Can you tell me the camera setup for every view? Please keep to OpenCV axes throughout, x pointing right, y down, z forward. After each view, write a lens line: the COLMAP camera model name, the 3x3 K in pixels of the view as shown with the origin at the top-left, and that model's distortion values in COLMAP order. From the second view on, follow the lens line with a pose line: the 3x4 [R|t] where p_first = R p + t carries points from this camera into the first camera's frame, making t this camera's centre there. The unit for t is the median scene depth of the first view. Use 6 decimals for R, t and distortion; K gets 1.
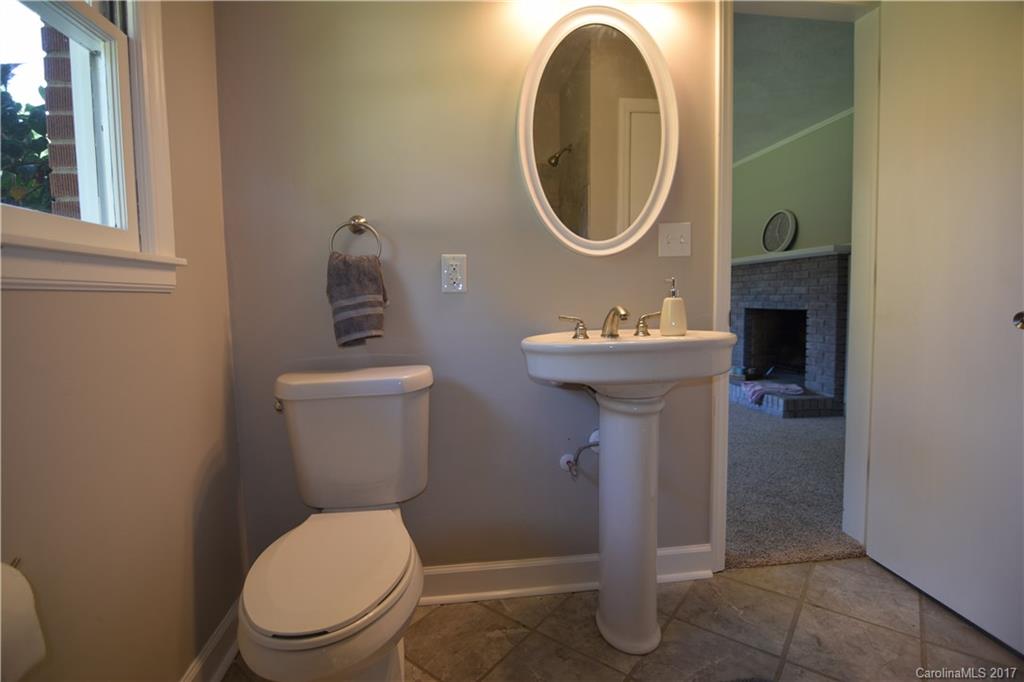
lens RADIAL K [[494.0, 0, 512.0], [0, 494.0, 341.0], [0, 0, 1]] dist [-0.033493, 0.000095]
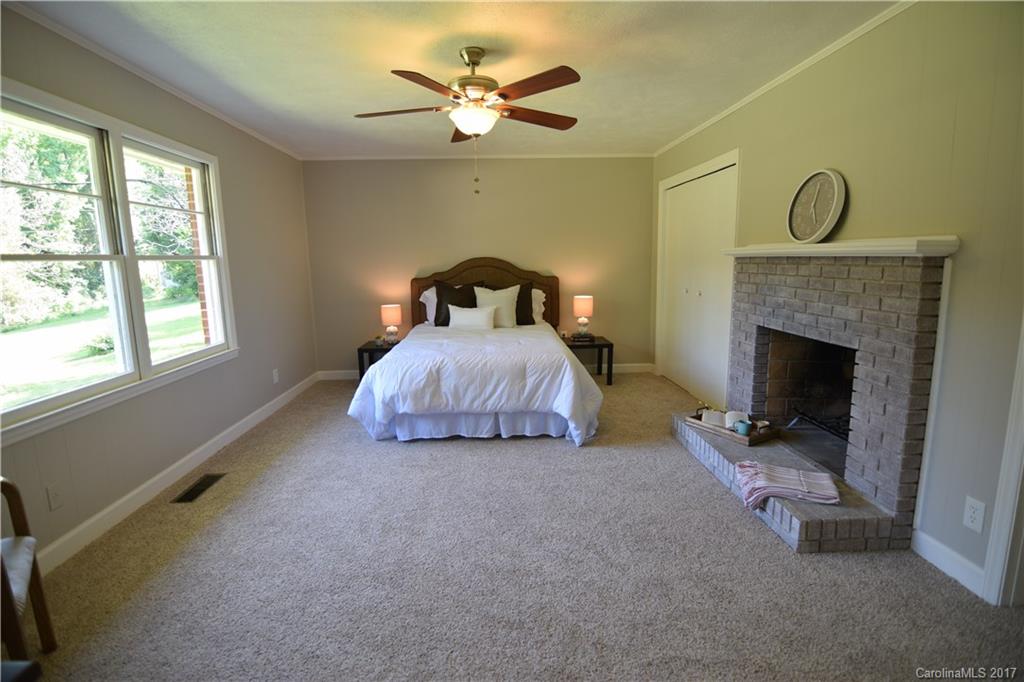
lens RADIAL K [[494.0, 0, 512.0], [0, 494.0, 341.0], [0, 0, 1]] dist [-0.033493, 0.000095]
pose [[0.996826, 0.010626, -0.078904, 0.252330], [-0.004729, 0.997205, 0.074559, -0.114063], [0.079476, -0.073950, 0.994090, 0.411405]]
